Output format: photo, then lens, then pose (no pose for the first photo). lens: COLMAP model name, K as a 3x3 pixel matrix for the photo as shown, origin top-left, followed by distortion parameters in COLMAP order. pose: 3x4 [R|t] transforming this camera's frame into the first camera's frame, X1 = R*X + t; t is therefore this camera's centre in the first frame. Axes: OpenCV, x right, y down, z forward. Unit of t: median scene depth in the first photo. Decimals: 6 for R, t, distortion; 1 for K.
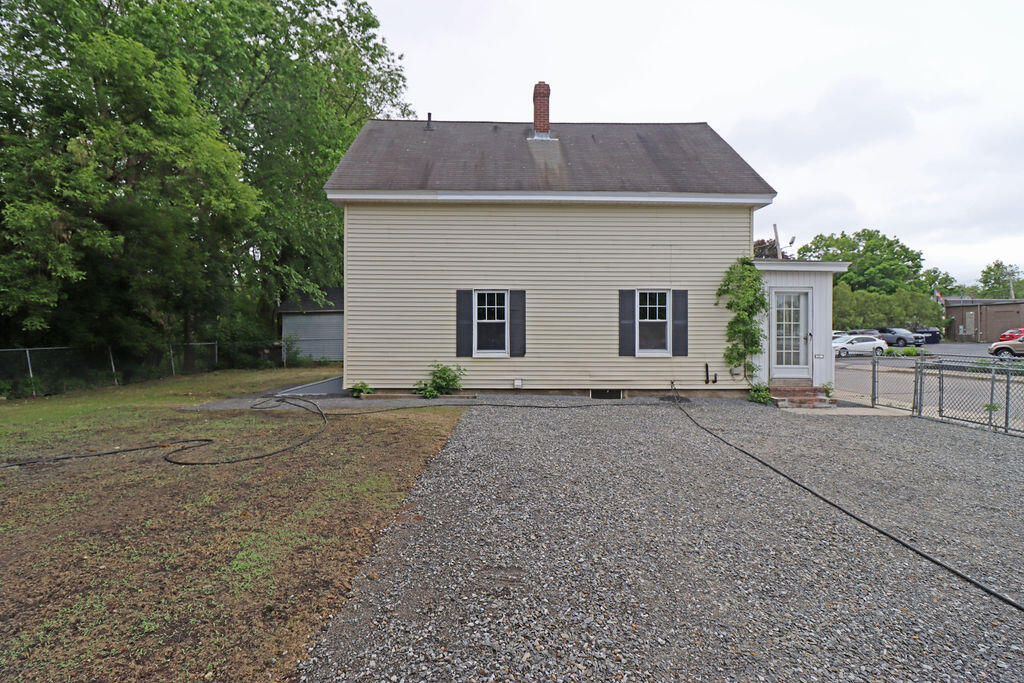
lens RADIAL K [[473.6, 0, 505.6], [0, 473.6, 329.7], [0, 0, 1]] dist [-0.002307, -0.011121]
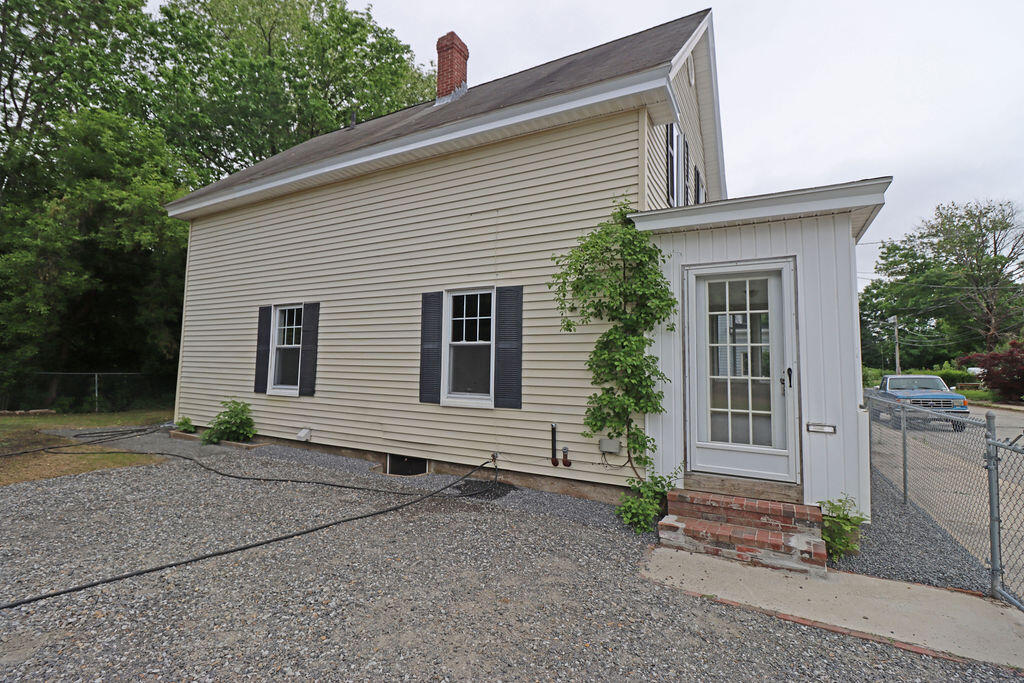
lens RADIAL K [[473.6, 0, 506.5], [0, 473.6, 328.8], [0, 0, 1]] dist [-0.002307, -0.011121]
pose [[0.865005, -0.027955, -0.500983, 0.640689], [-0.014578, 0.996625, -0.080783, 0.009522], [0.501551, 0.077181, 0.861679, 0.527926]]
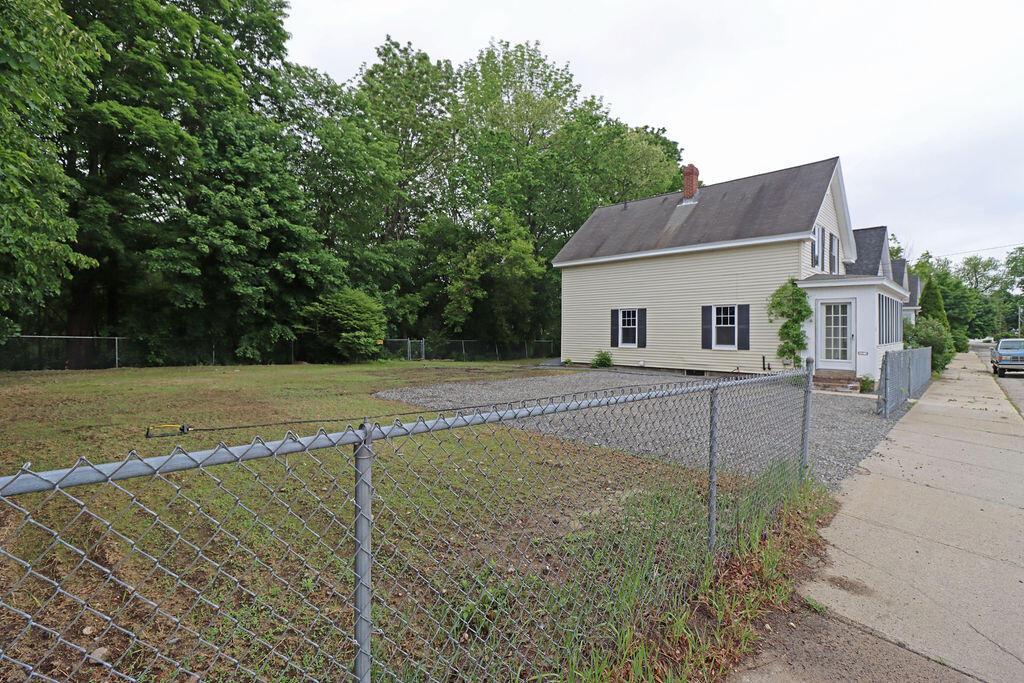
lens RADIAL K [[473.6, 0, 508.6], [0, 473.6, 331.4], [0, 0, 1]] dist [-0.002307, -0.011121]
pose [[0.701838, -0.001389, -0.712335, 0.897921], [-0.006137, 0.999949, -0.007997, 0.014819], [0.712310, 0.009984, 0.701794, -0.534706]]
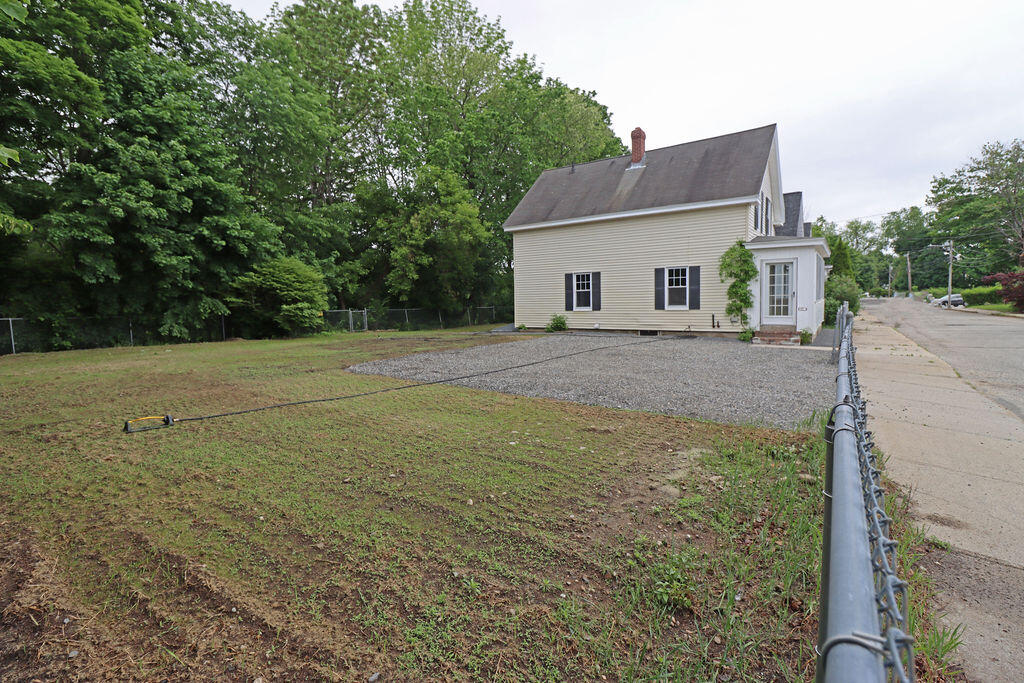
lens RADIAL K [[473.6, 0, 508.6], [0, 473.6, 330.7], [0, 0, 1]] dist [-0.002307, -0.011121]
pose [[0.806276, 0.018355, -0.591254, 0.790960], [0.022876, 0.997803, 0.062170, 0.015087], [0.591097, -0.063652, 0.804085, -0.592092]]
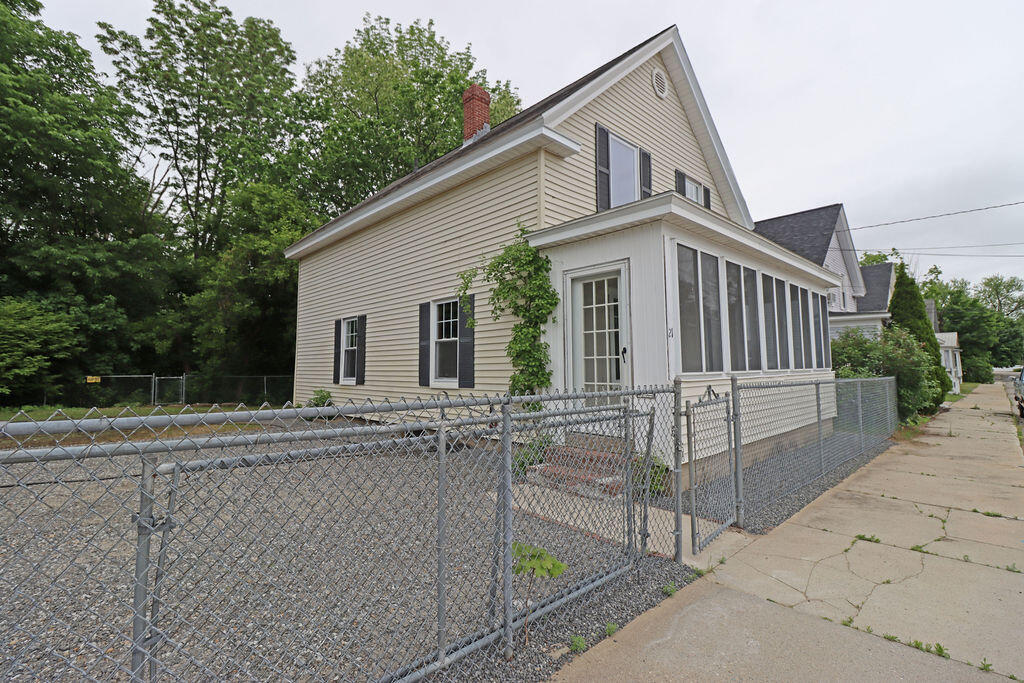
lens RADIAL K [[473.6, 0, 508.1], [0, 473.6, 331.4], [0, 0, 1]] dist [-0.002307, -0.011121]
pose [[0.677280, -0.065140, -0.732836, 0.935580], [0.005659, 0.996505, -0.083347, 0.031055], [0.735704, 0.052302, 0.675281, 0.564155]]
